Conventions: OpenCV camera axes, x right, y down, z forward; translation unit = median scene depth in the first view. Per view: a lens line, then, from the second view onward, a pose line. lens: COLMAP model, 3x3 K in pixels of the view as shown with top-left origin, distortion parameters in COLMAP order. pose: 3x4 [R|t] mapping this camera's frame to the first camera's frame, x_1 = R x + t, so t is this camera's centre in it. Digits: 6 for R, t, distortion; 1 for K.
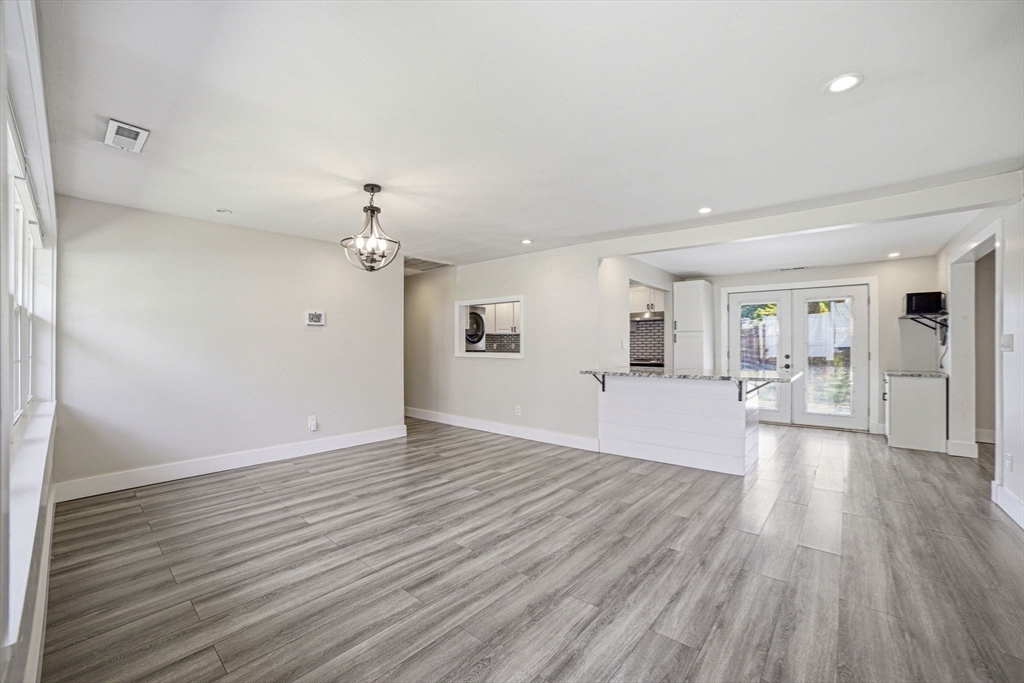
lens RADIAL K [[417.1, 0, 507.6], [0, 417.1, 340.0], [0, 0, 1]] dist [-0.070860, 0.000600]
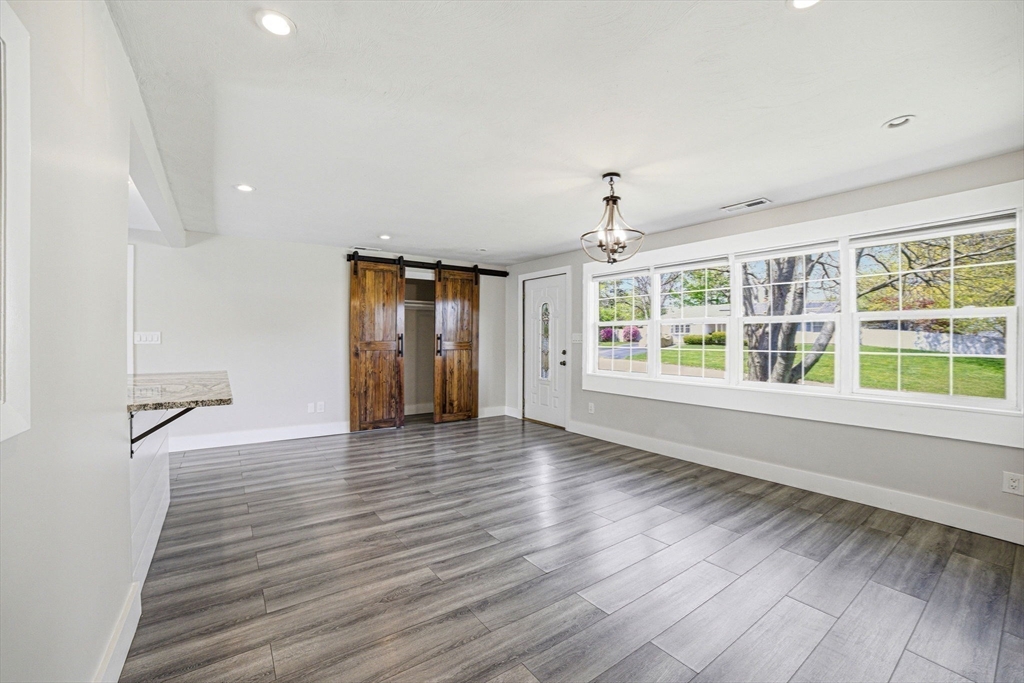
lens RADIAL K [[417.1, 0, 507.6], [0, 417.1, 340.0], [0, 0, 1]] dist [-0.070860, 0.000600]
pose [[-0.971943, -0.003553, 0.235188, -0.322606], [-0.005226, 0.999965, -0.006488, 0.016053], [-0.235157, -0.007535, -0.971928, 1.990158]]
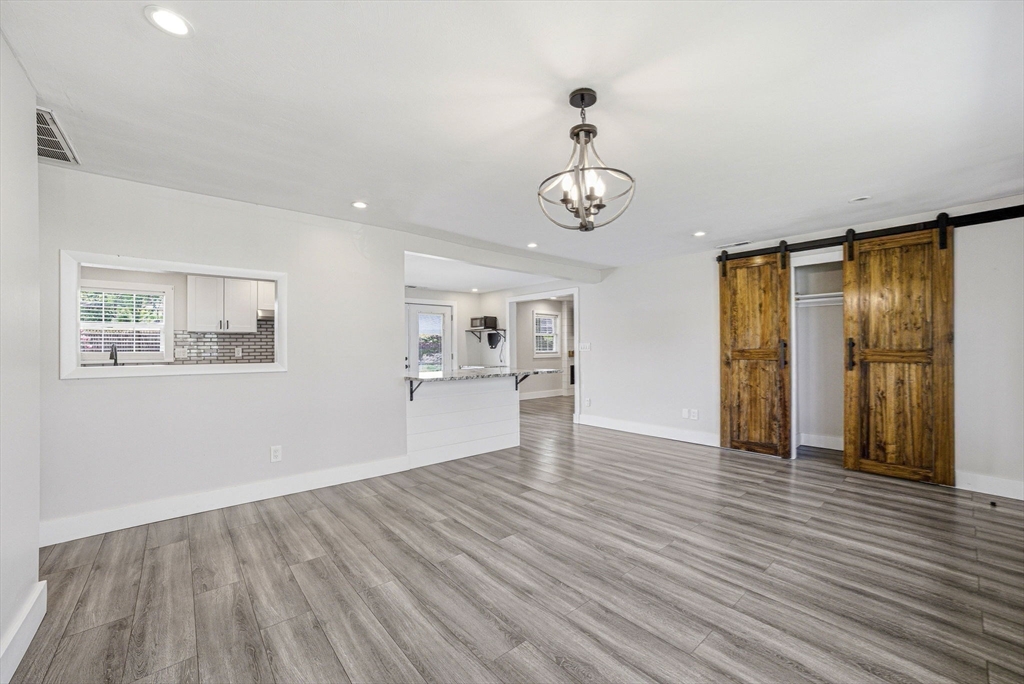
lens RADIAL K [[405.0, 0, 512.0], [0, 405.0, 342.0], [0, 0, 1]] dist [-0.067499, 0.019775]
pose [[0.140822, 0.015481, 0.989914, -0.940187], [-0.005245, 0.999875, -0.014891, 0.014383], [-0.990021, -0.003095, 0.140886, 1.027895]]
